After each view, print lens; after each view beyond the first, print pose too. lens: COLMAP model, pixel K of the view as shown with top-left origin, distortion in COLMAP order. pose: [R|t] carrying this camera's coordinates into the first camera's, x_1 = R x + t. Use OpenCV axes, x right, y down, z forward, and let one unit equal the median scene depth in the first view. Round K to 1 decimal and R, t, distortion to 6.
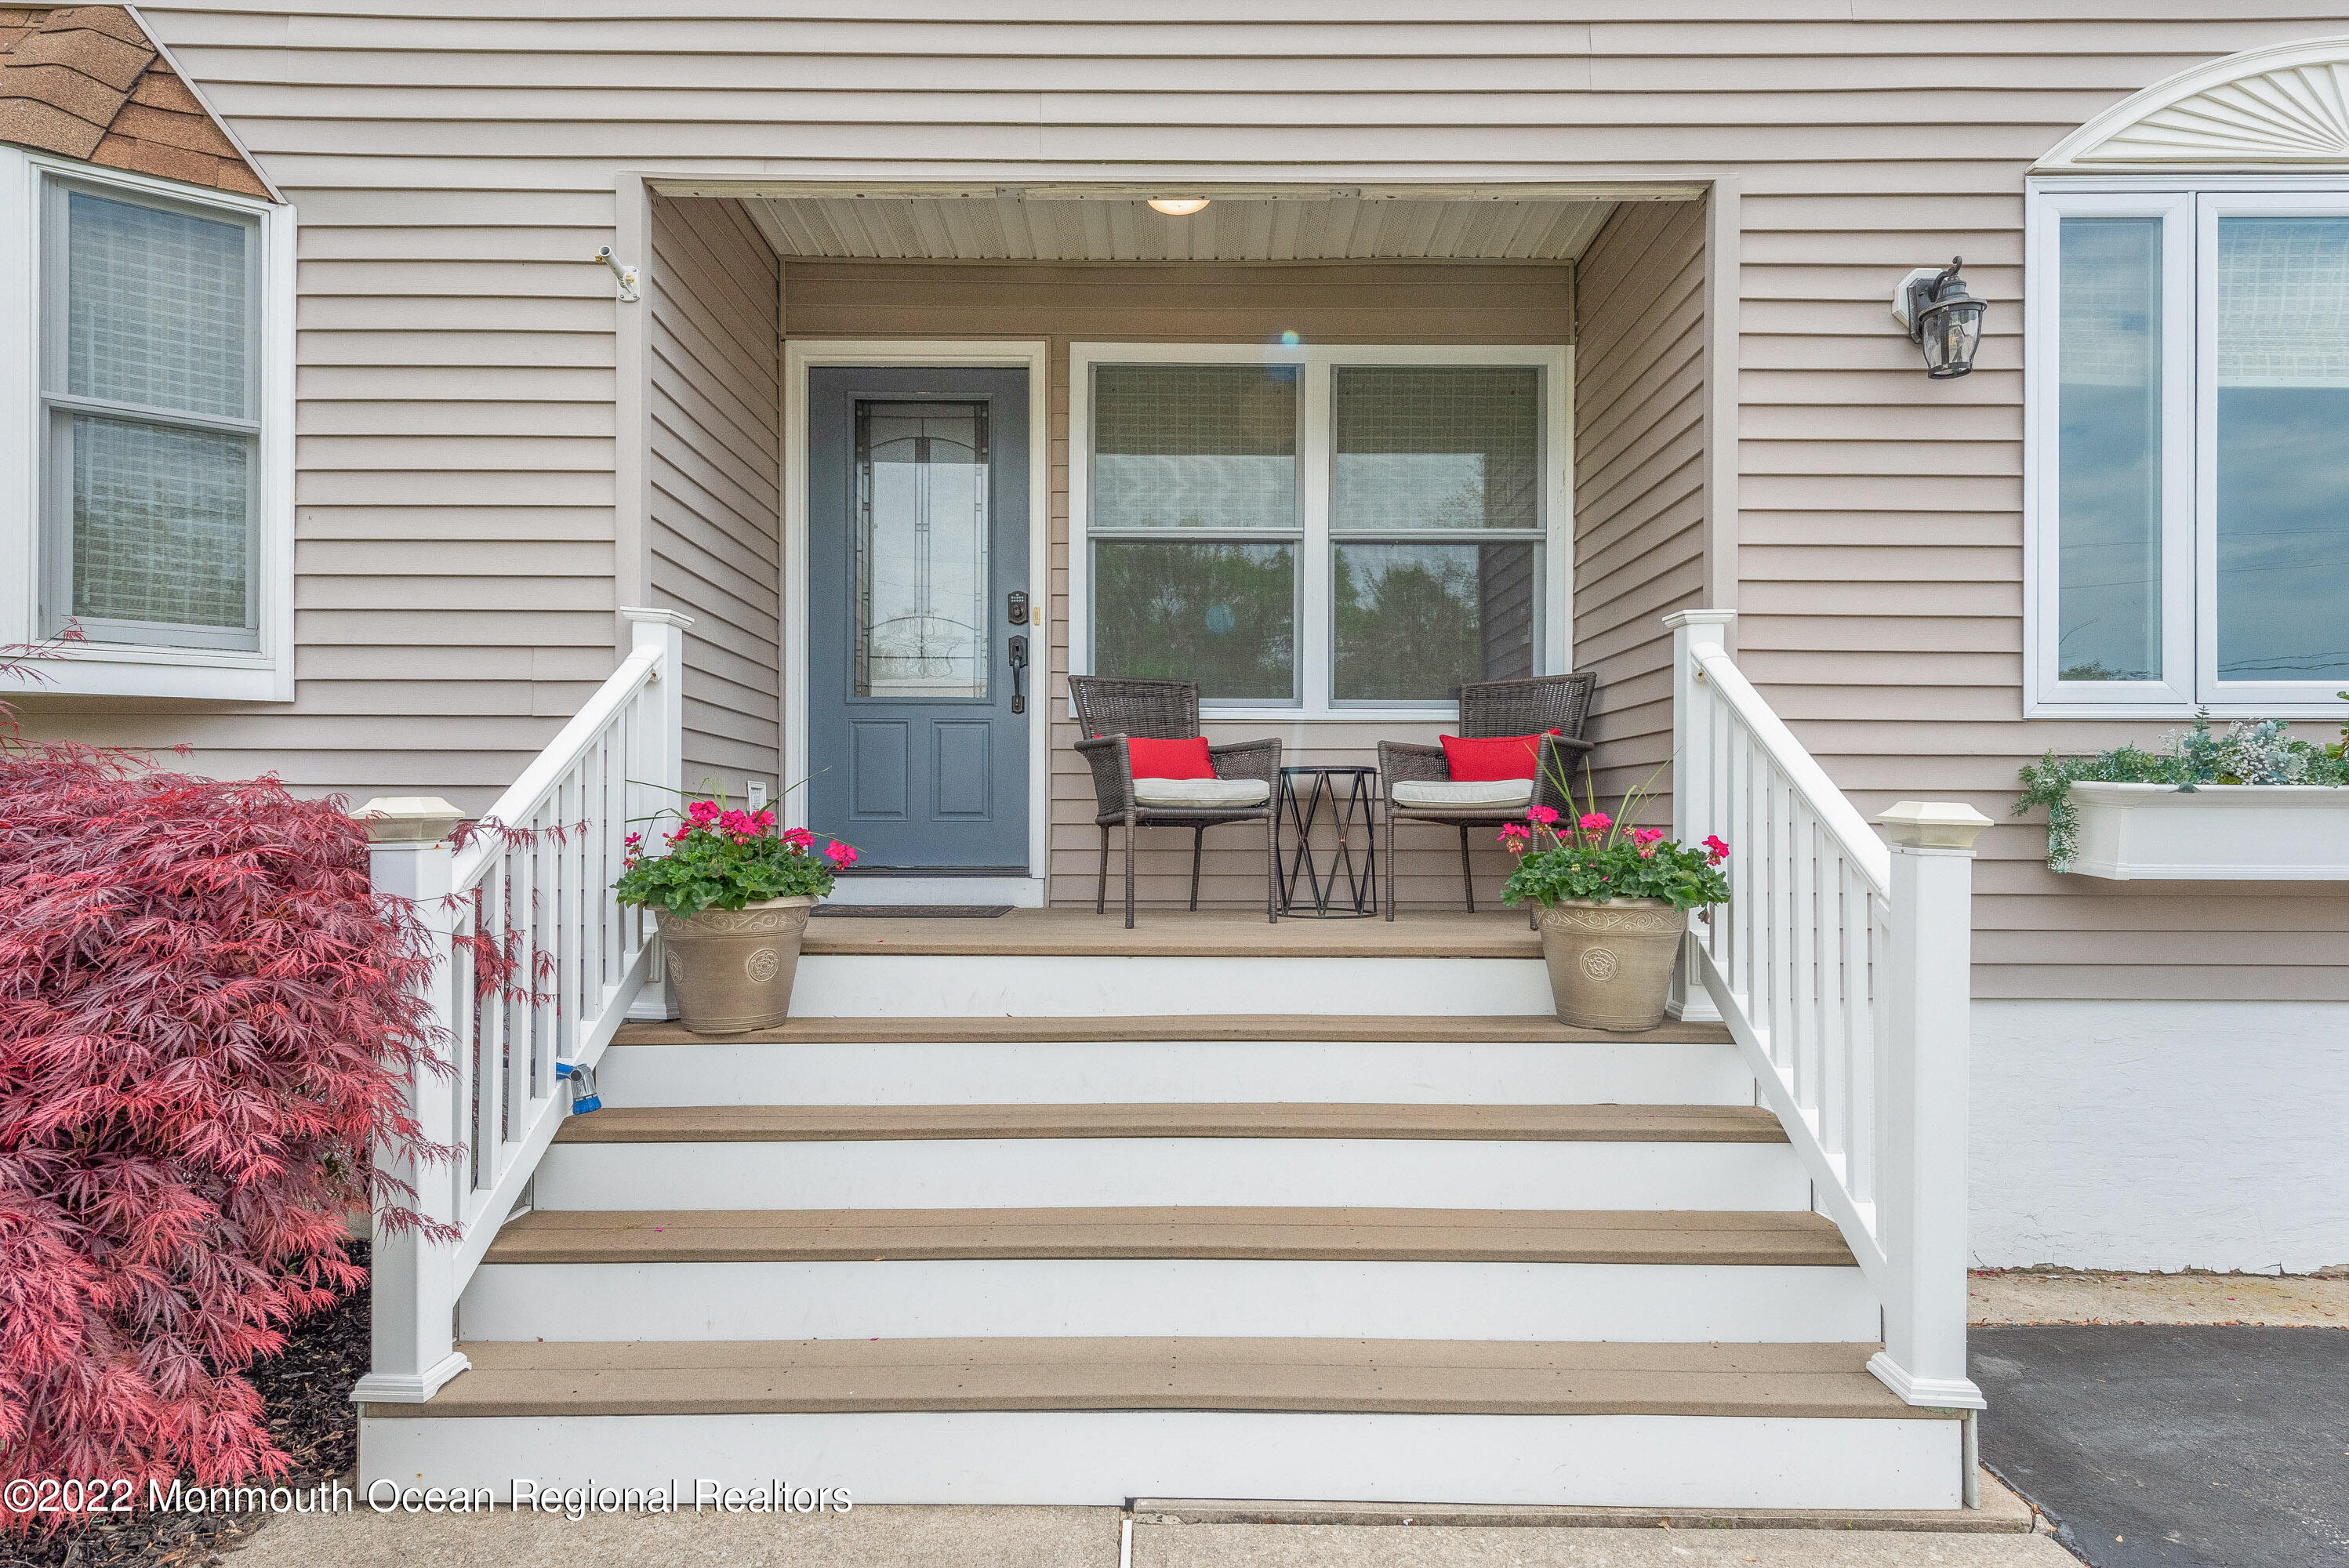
lens RADIAL K [[1174.4, 0, 1172.7], [0, 1174.4, 822.2], [0, 0, 1]] dist [0.006942, -0.000586]
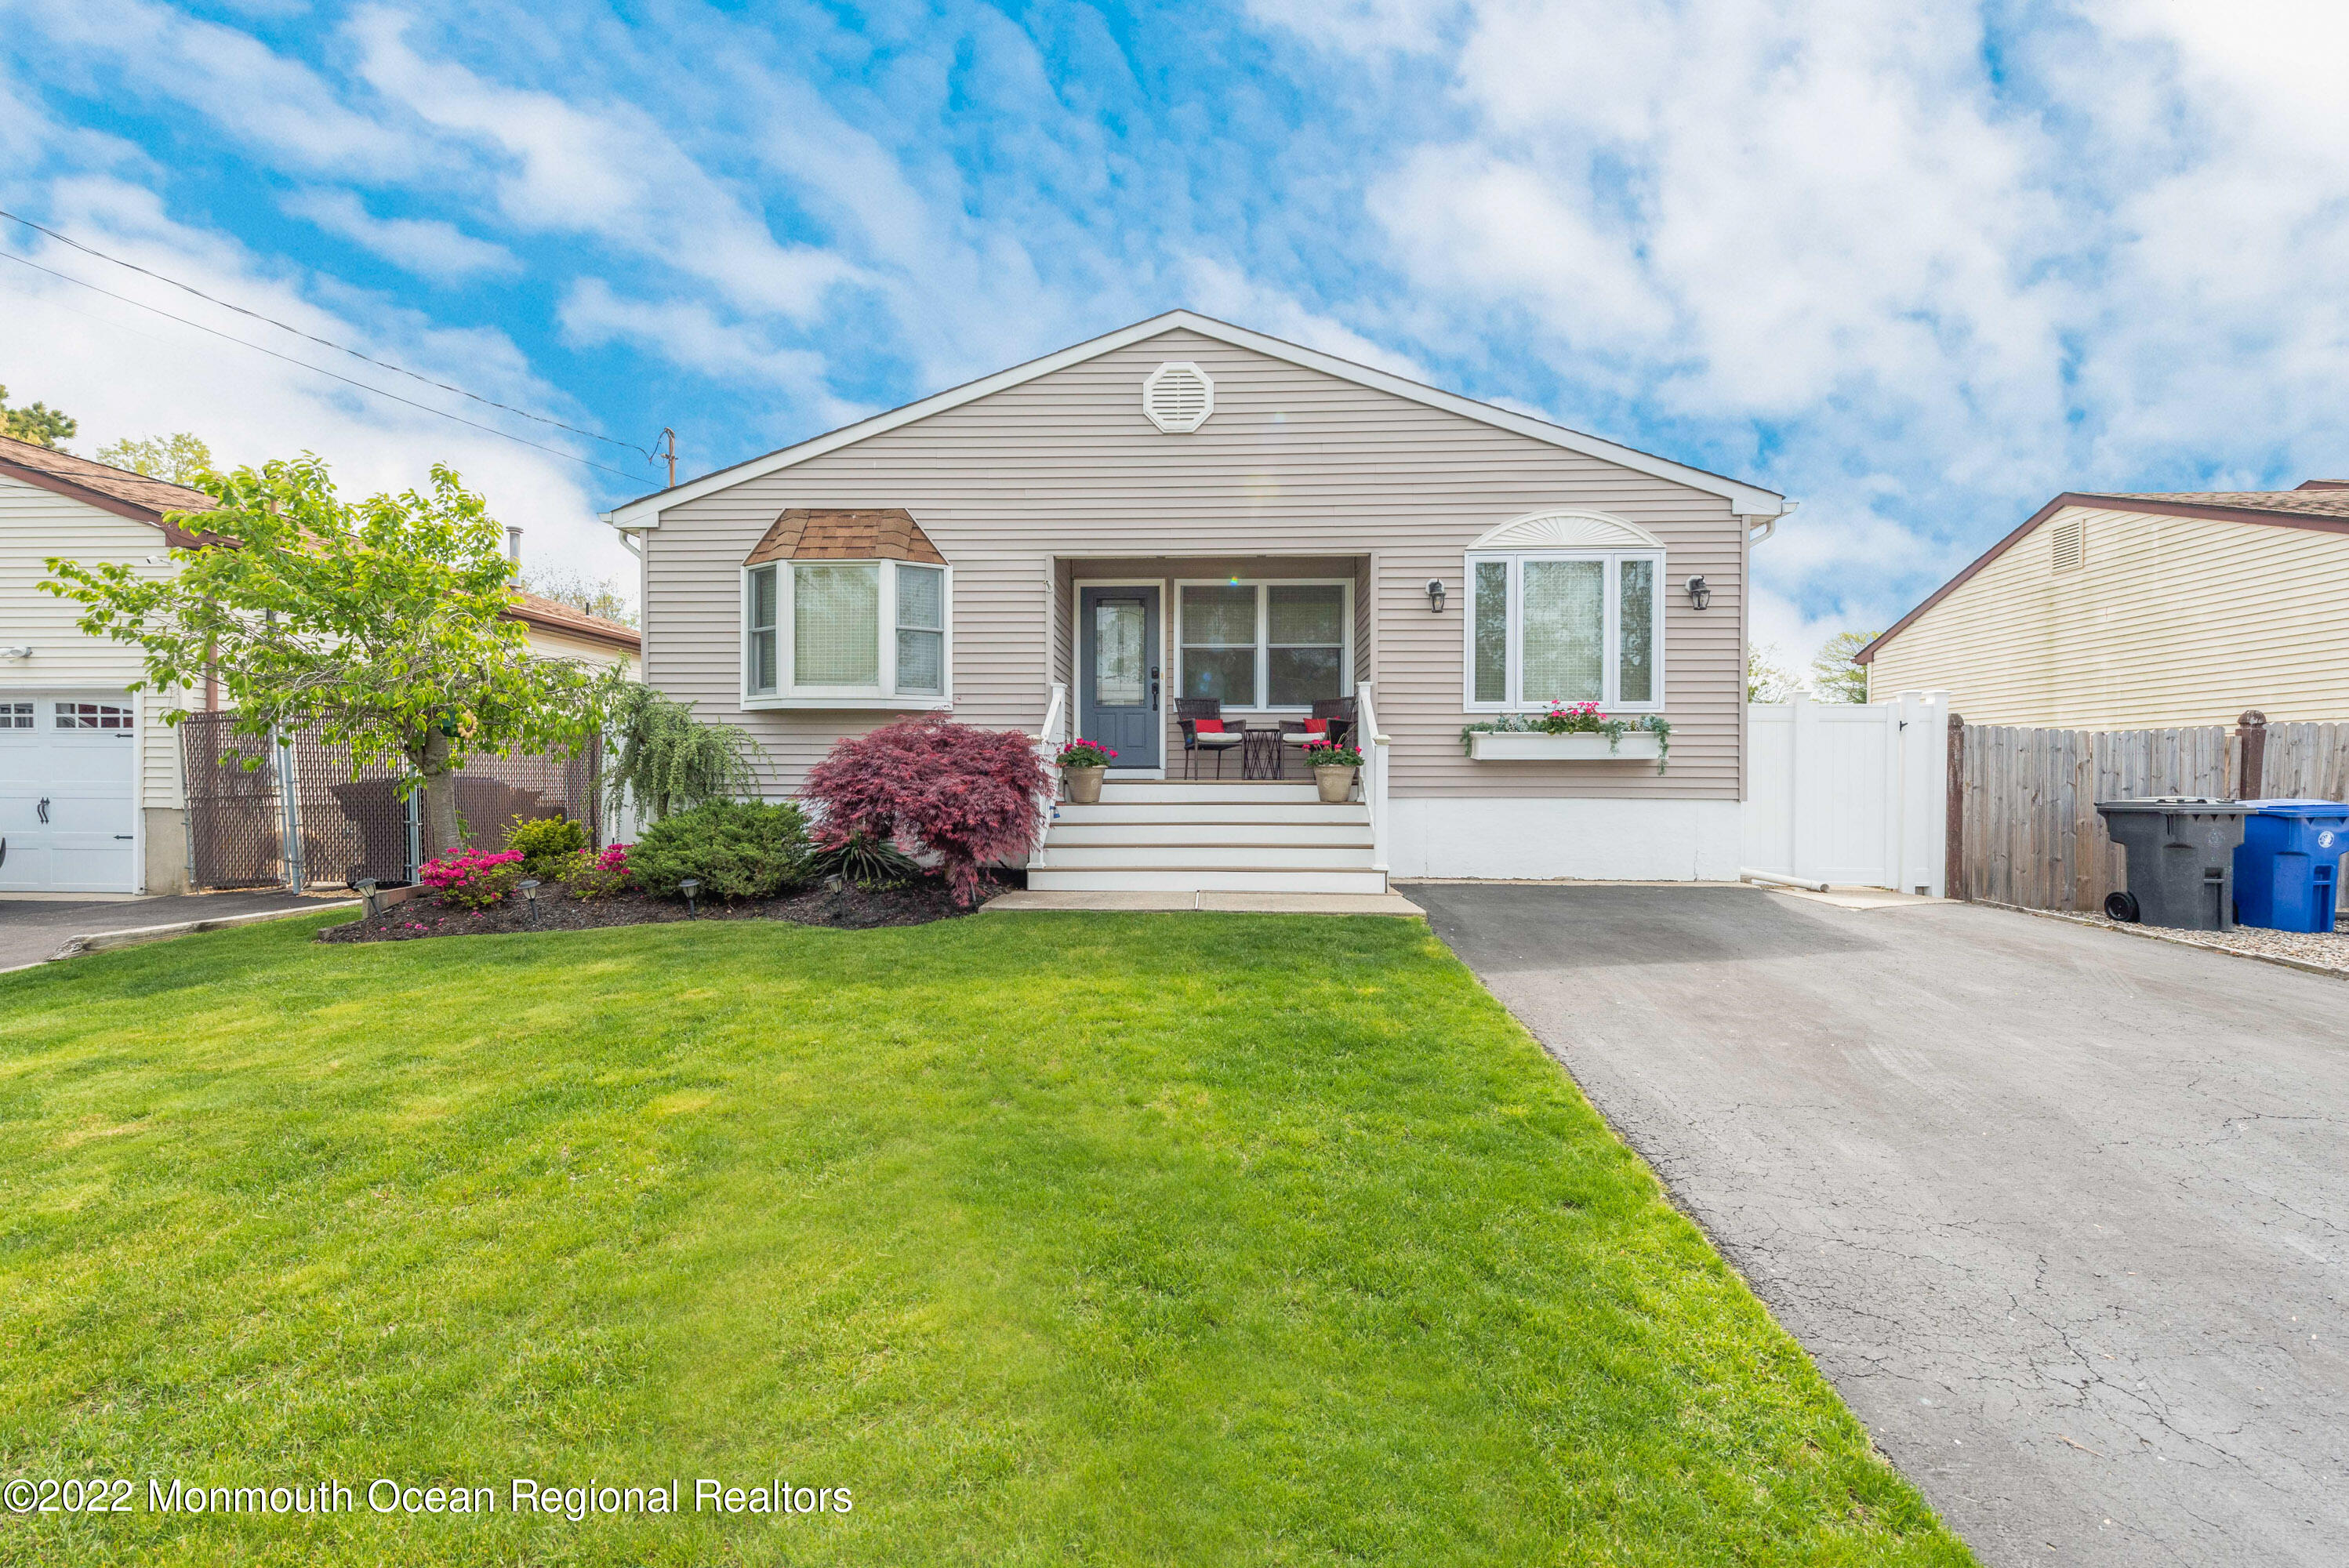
lens RADIAL K [[922.5, 0, 1176.5], [0, 922.5, 791.2], [0, 0, 1]] dist [0.009413, -0.001965]
pose [[0.998936, -0.000438, -0.046123, 0.024478], [0.000997, 0.999926, 0.012108, 0.090705], [0.046115, -0.012141, 0.998862, -1.488044]]
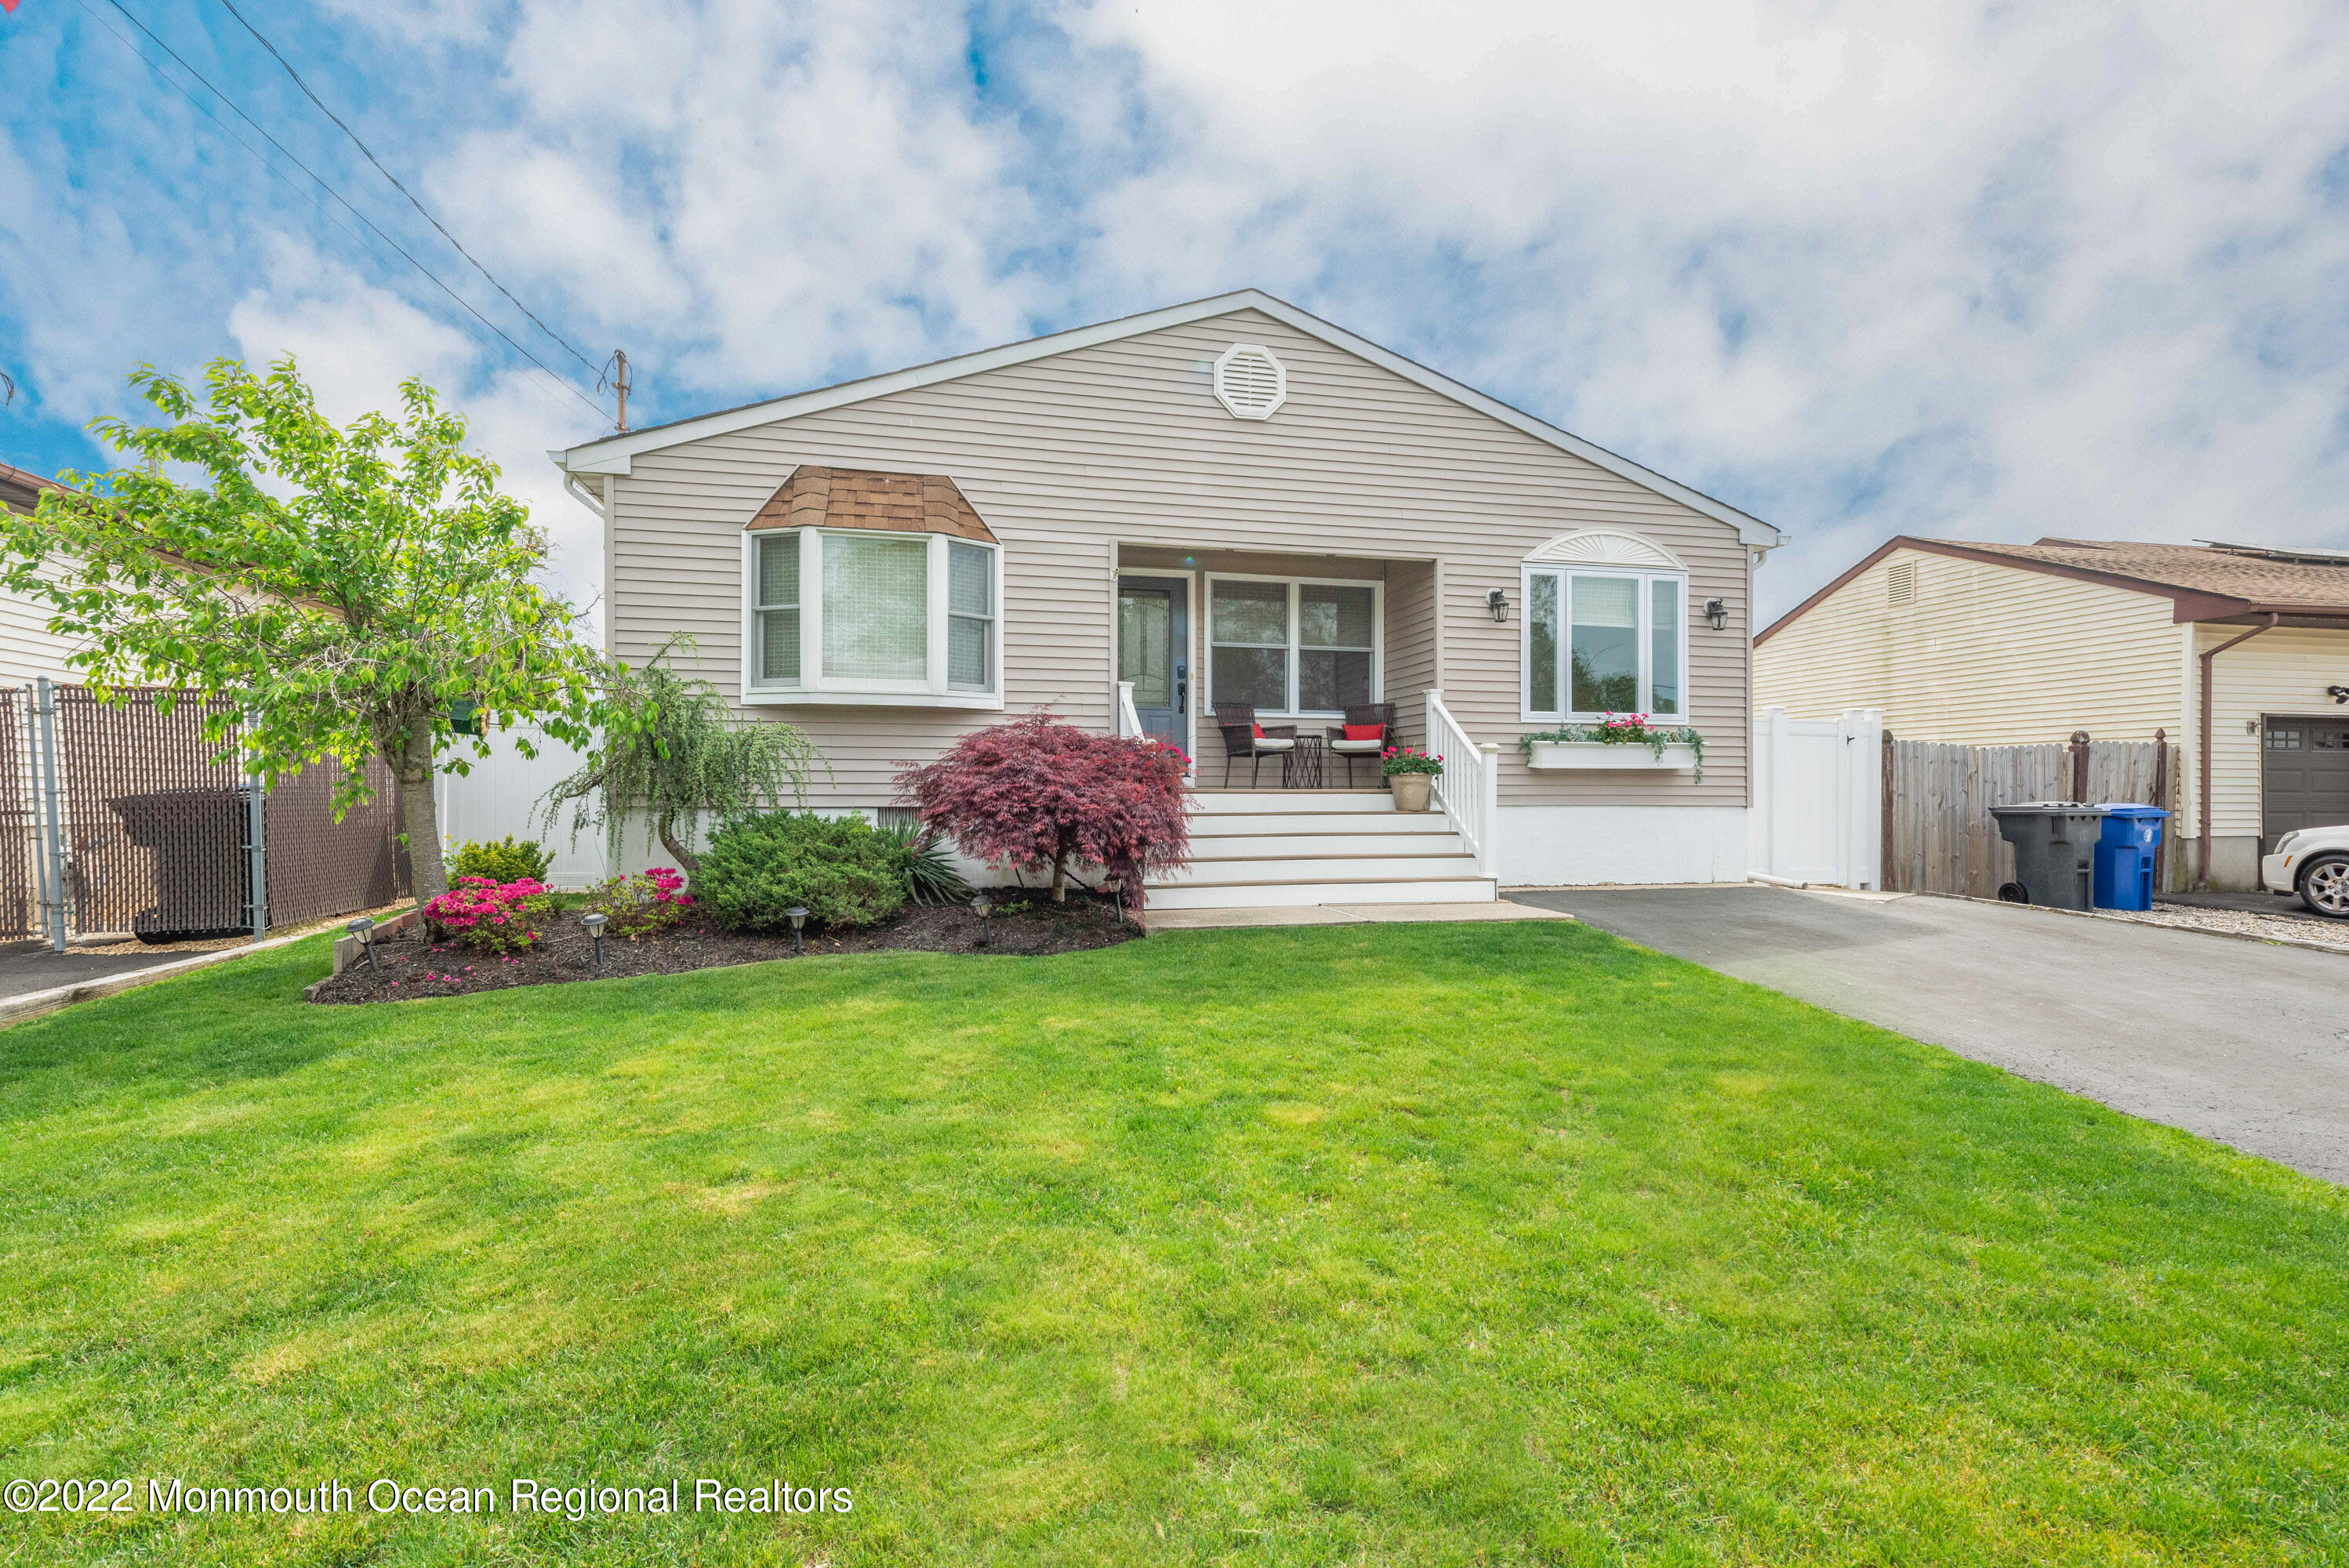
lens RADIAL K [[1070.2, 0, 1171.1], [0, 1070.2, 794.4], [0, 0, 1]] dist [0.005846, 0.000503]
pose [[0.973438, -0.003055, 0.228932, -0.861719], [0.002332, 0.999991, 0.003427, 0.095176], [-0.228940, -0.002802, 0.973436, -1.581725]]
